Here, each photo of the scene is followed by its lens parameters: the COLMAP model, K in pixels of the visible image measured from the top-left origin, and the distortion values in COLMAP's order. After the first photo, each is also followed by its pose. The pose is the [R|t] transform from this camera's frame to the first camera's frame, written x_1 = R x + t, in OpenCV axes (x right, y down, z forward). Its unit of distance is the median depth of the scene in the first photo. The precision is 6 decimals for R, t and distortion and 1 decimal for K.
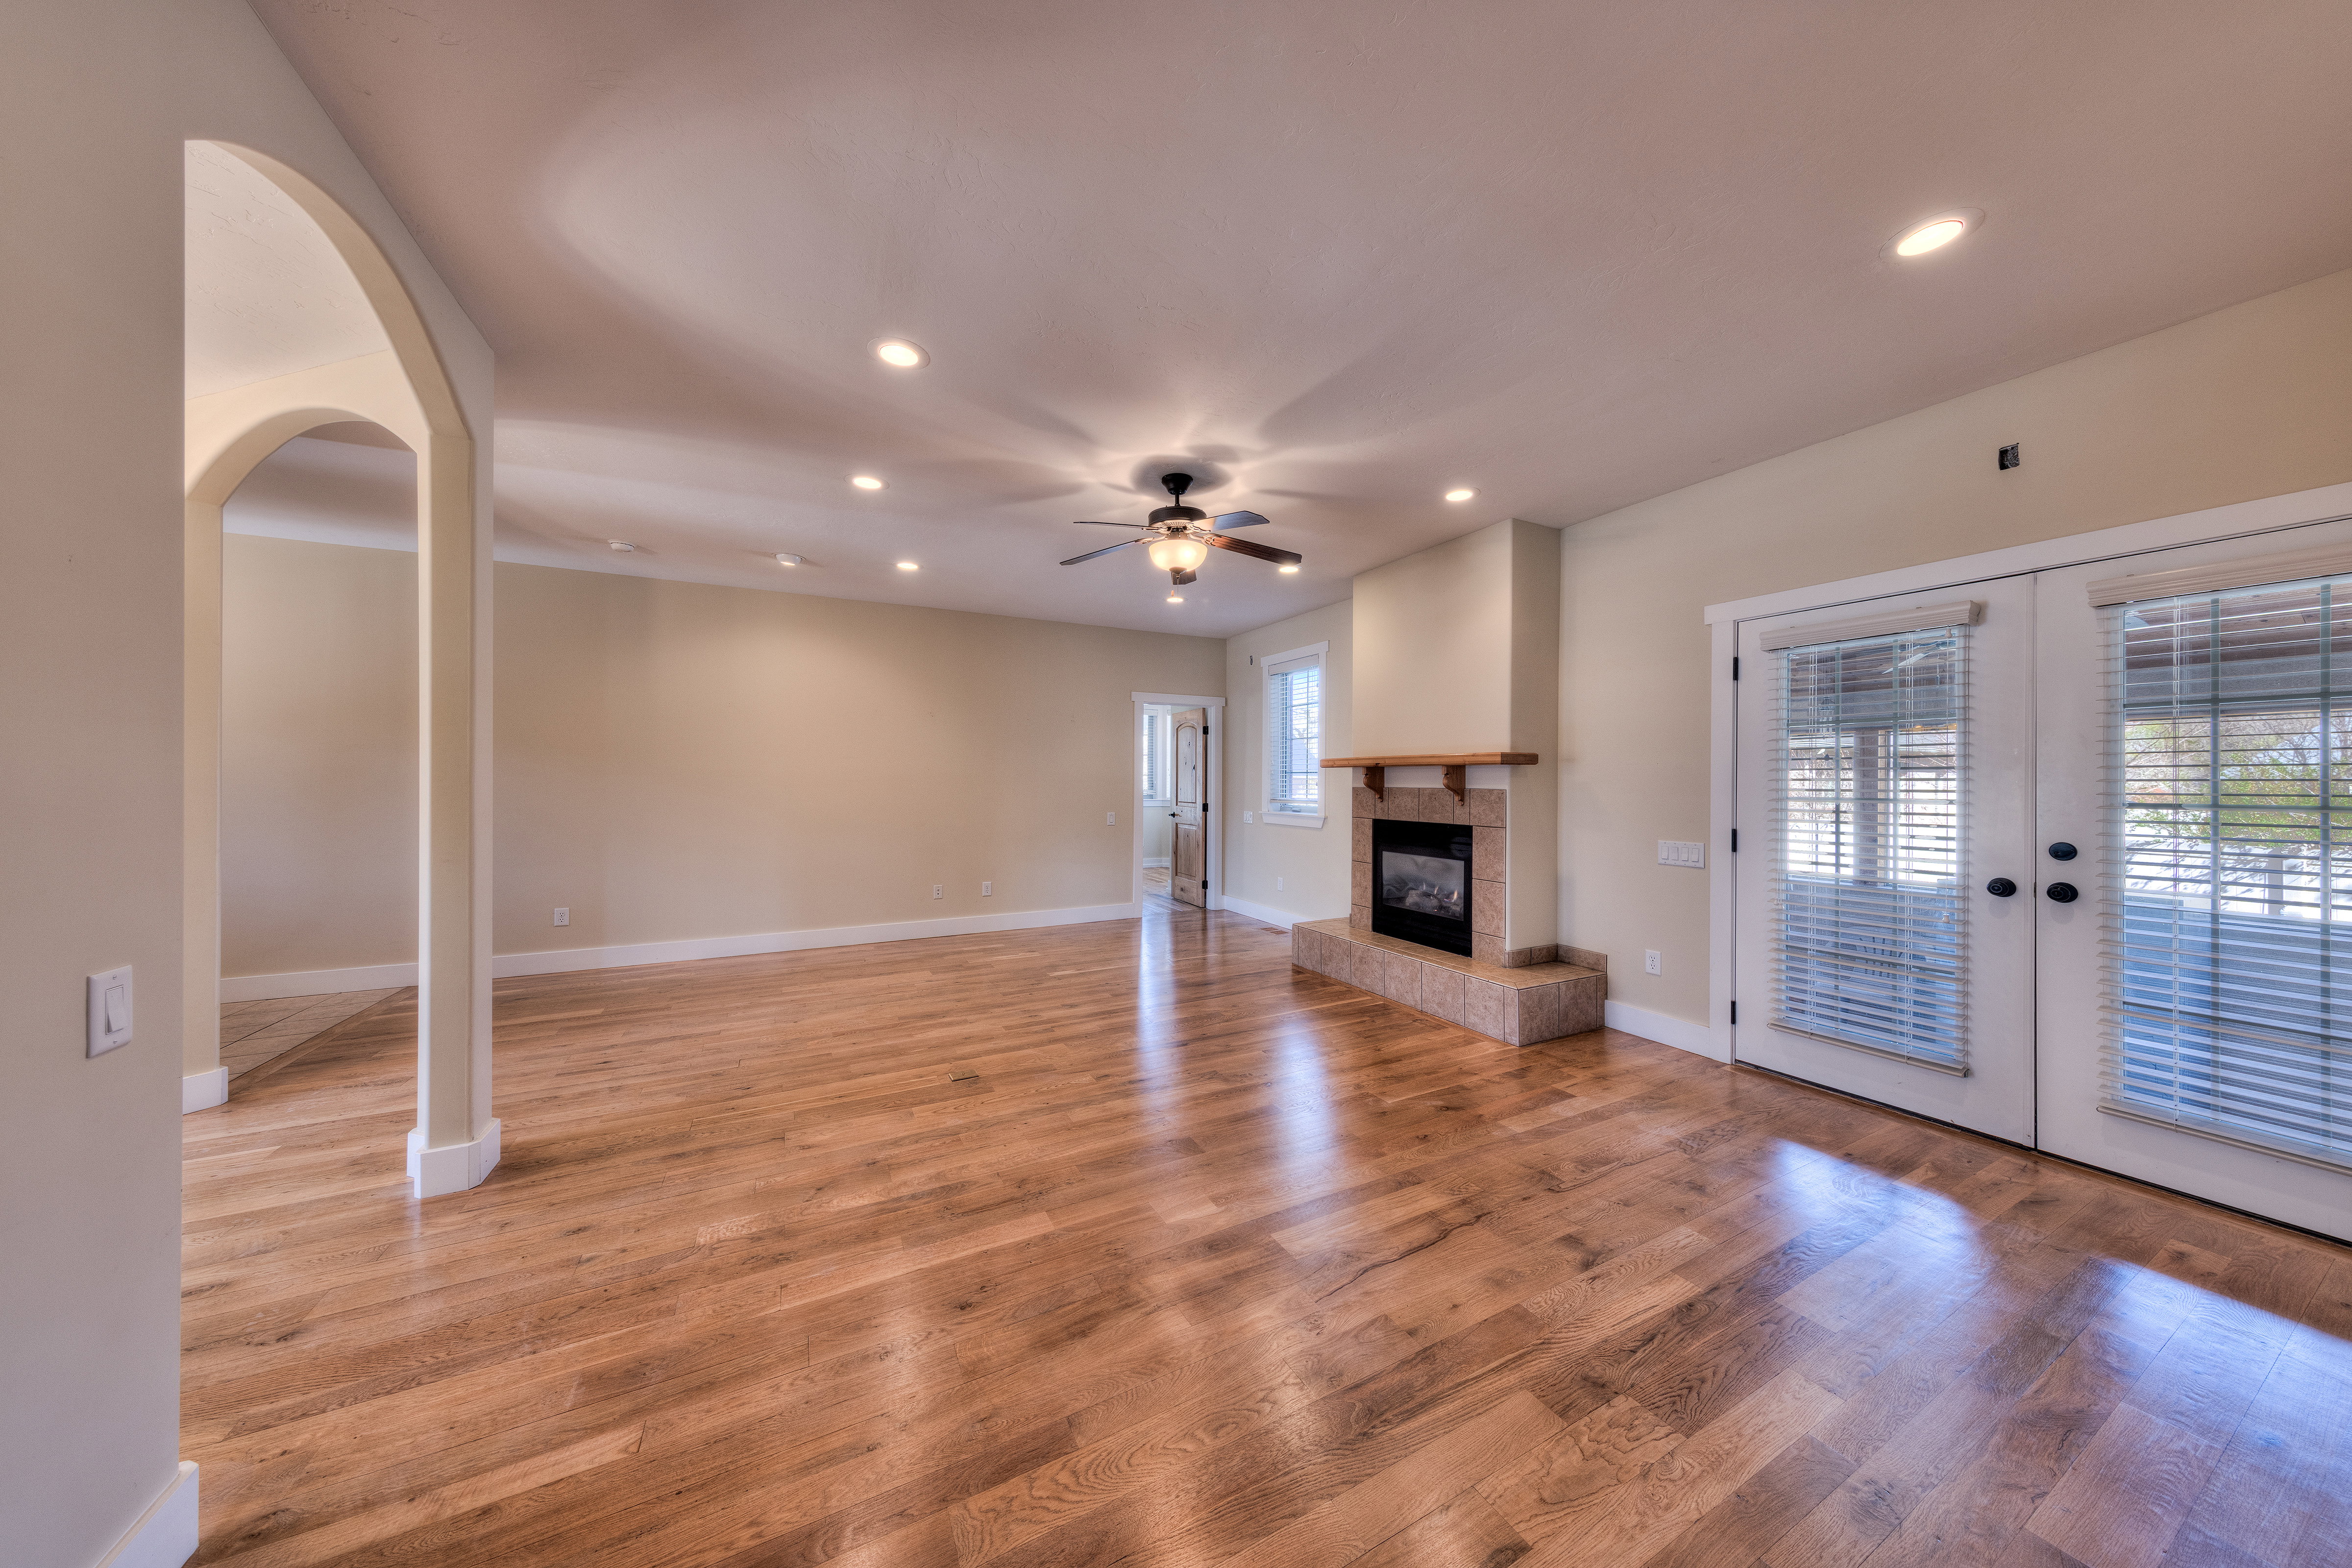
lens RADIAL K [[737.2, 0, 1186.4], [0, 737.2, 781.3], [0, 0, 1]] dist [0.003764, -0.000113]
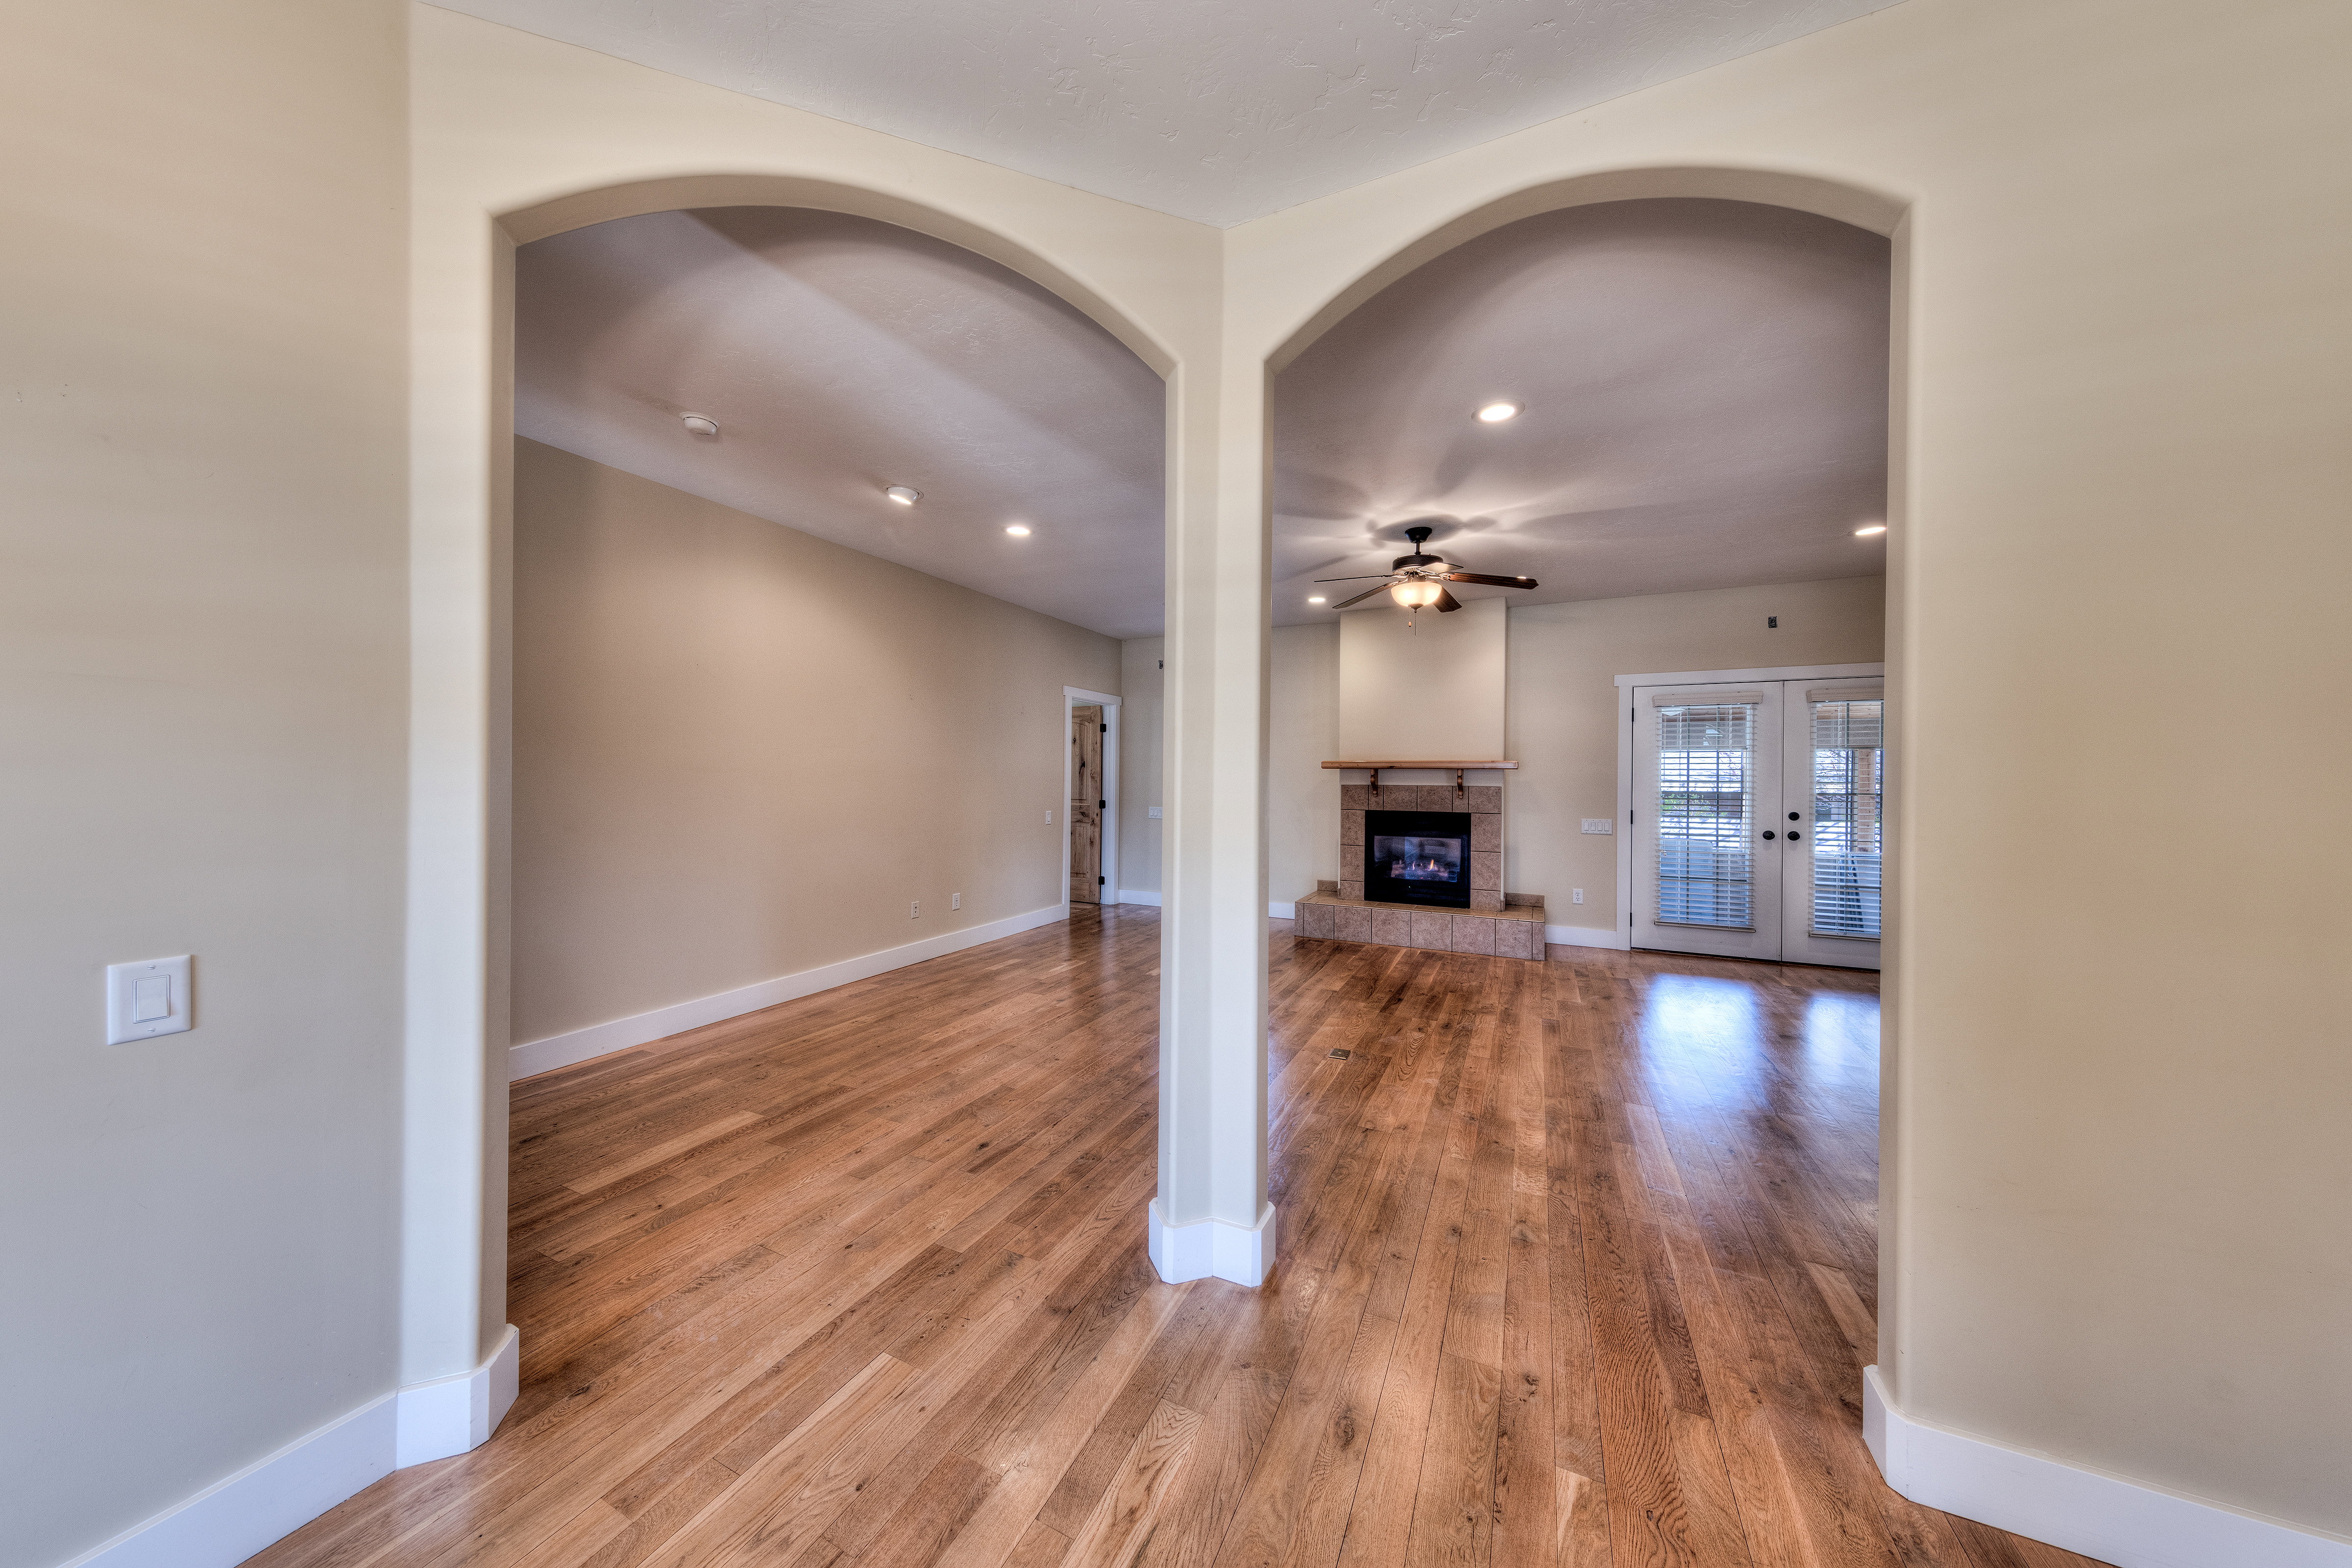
lens RADIAL K [[737.2, 0, 1177.9], [0, 737.2, 783.9], [0, 0, 1]] dist [0.003764, -0.000113]
pose [[0.803910, -0.001253, 0.594750, -0.991828], [-0.005409, 0.999941, 0.009419, -0.005001], [-0.594727, -0.010789, 0.803856, 0.243563]]
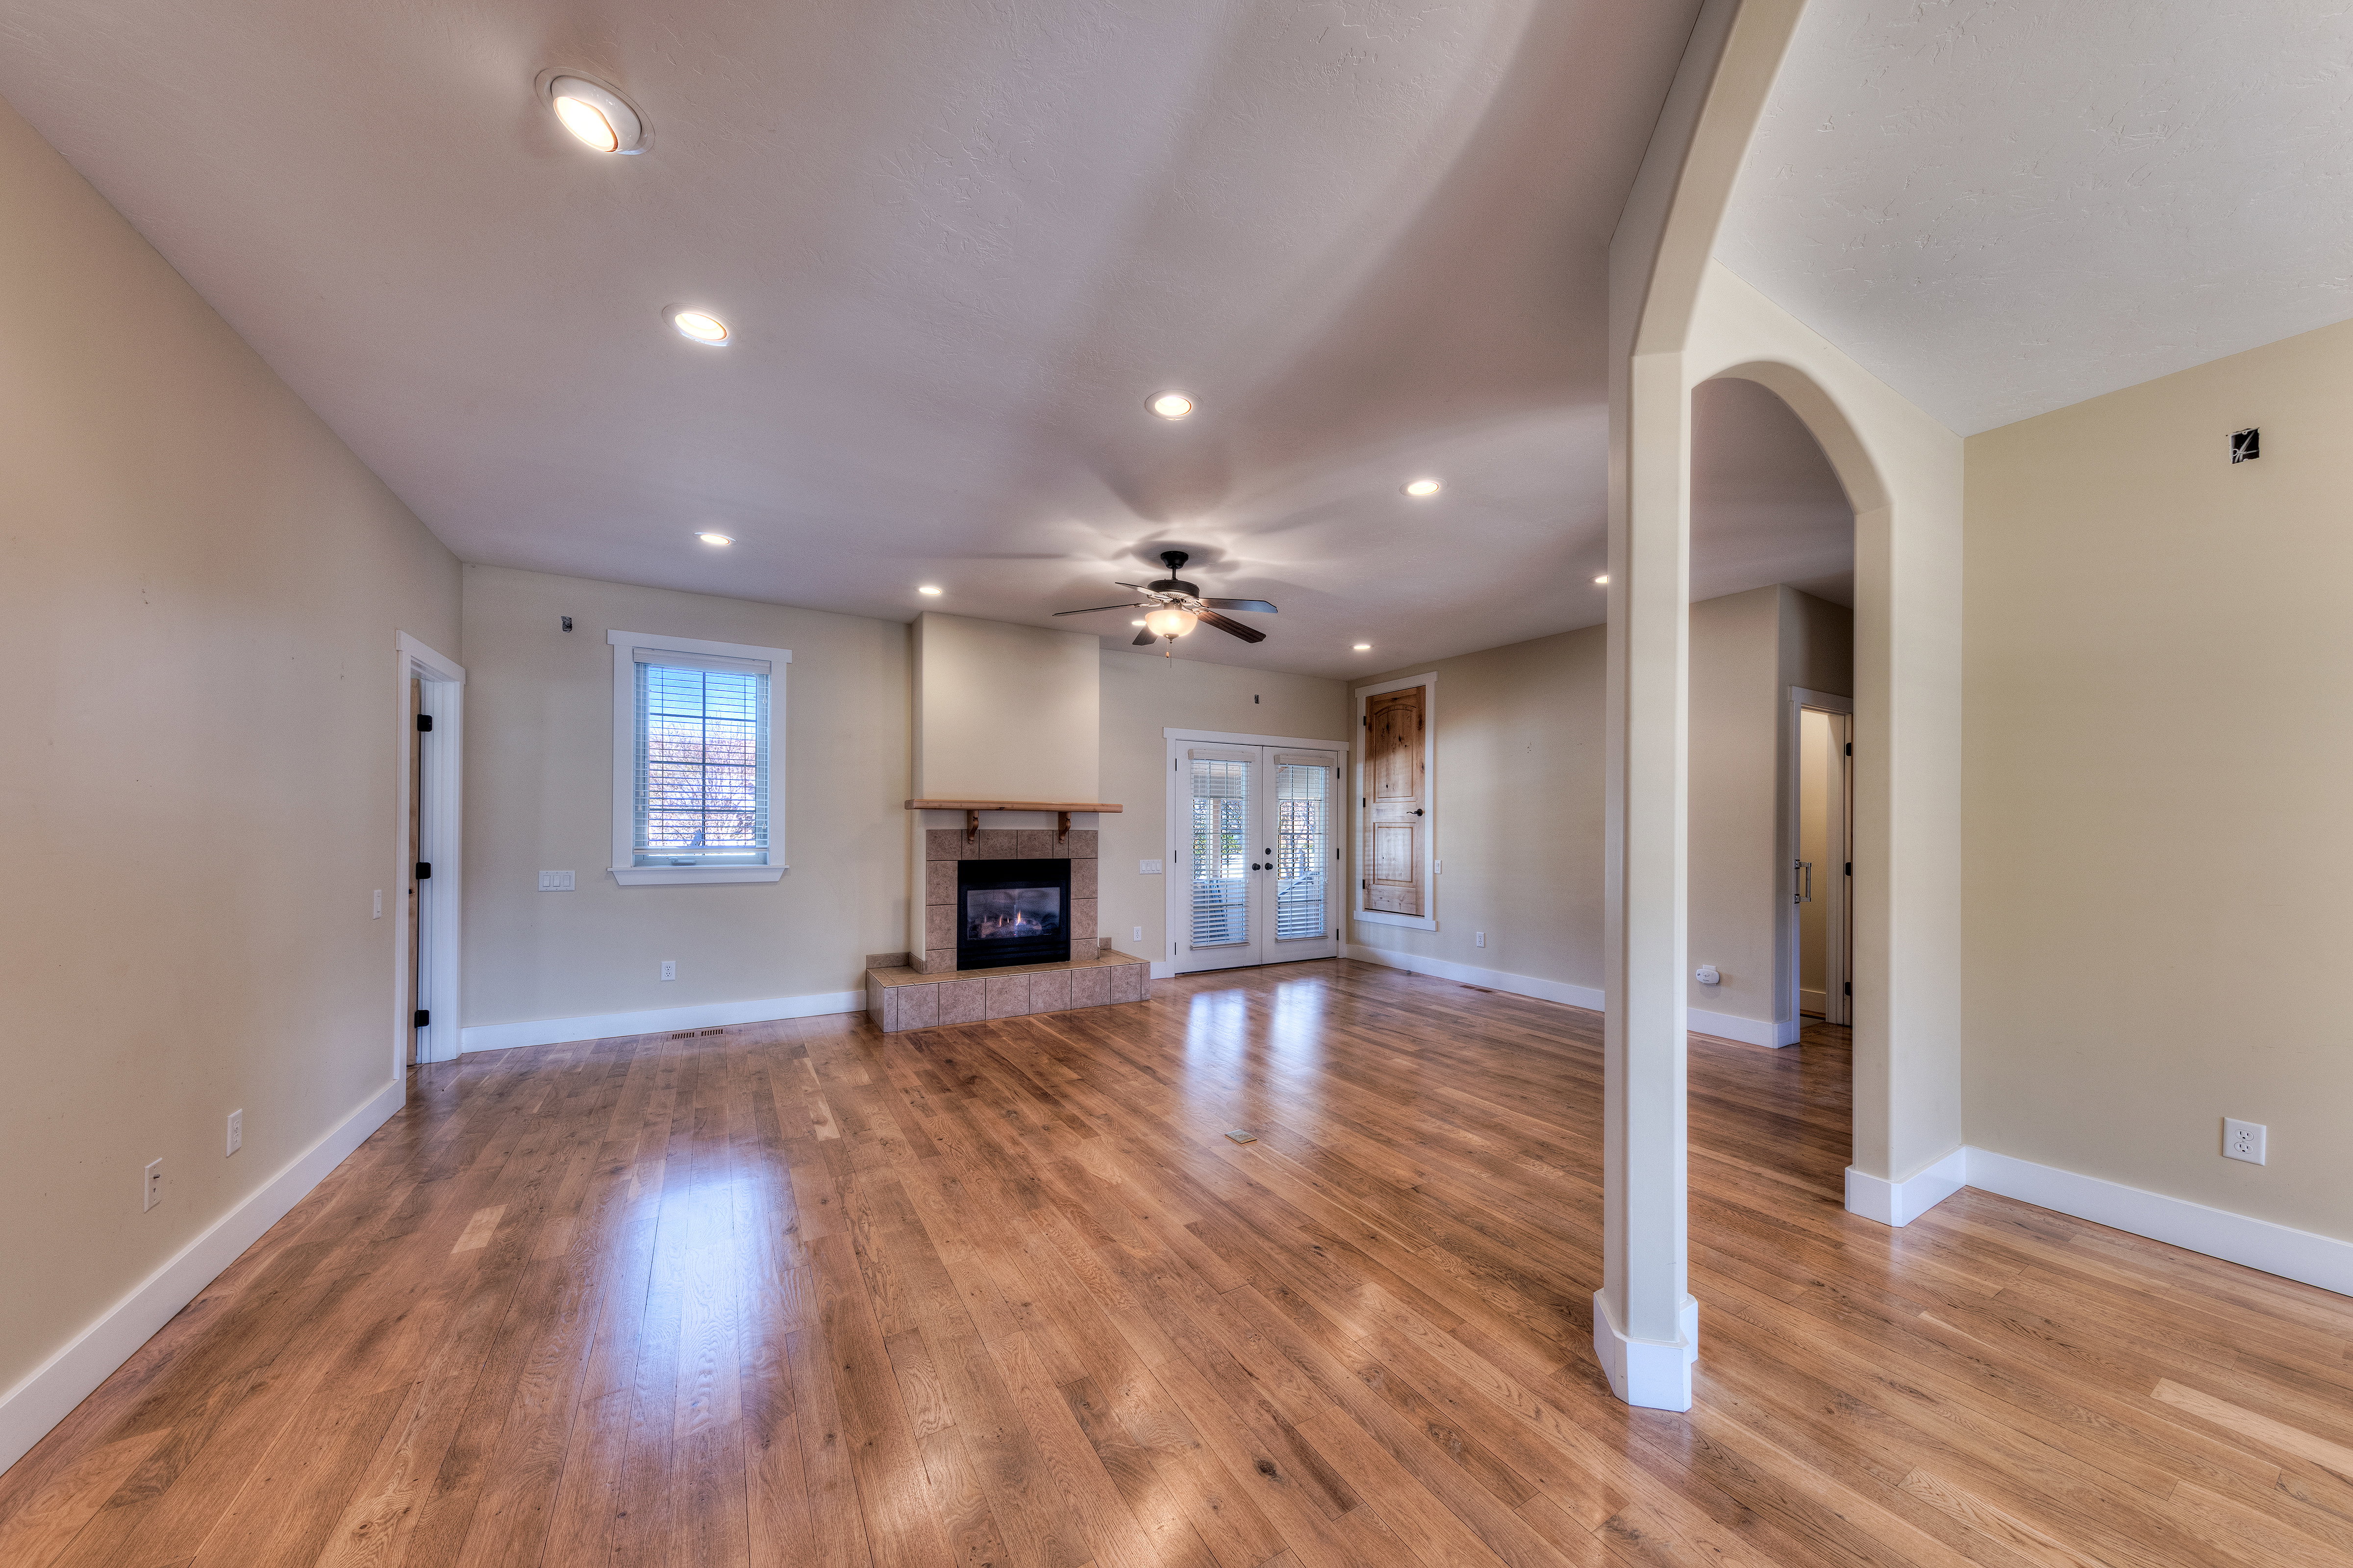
lens RADIAL K [[798.8, 0, 1191.6], [0, 798.8, 819.2], [0, 0, 1]] dist [0.005454, -0.000395]
pose [[-0.059416, 0.004489, 0.998223, -1.157705], [-0.006803, 0.999965, -0.004902, -0.003261], [-0.998210, -0.007082, -0.059383, 0.986150]]
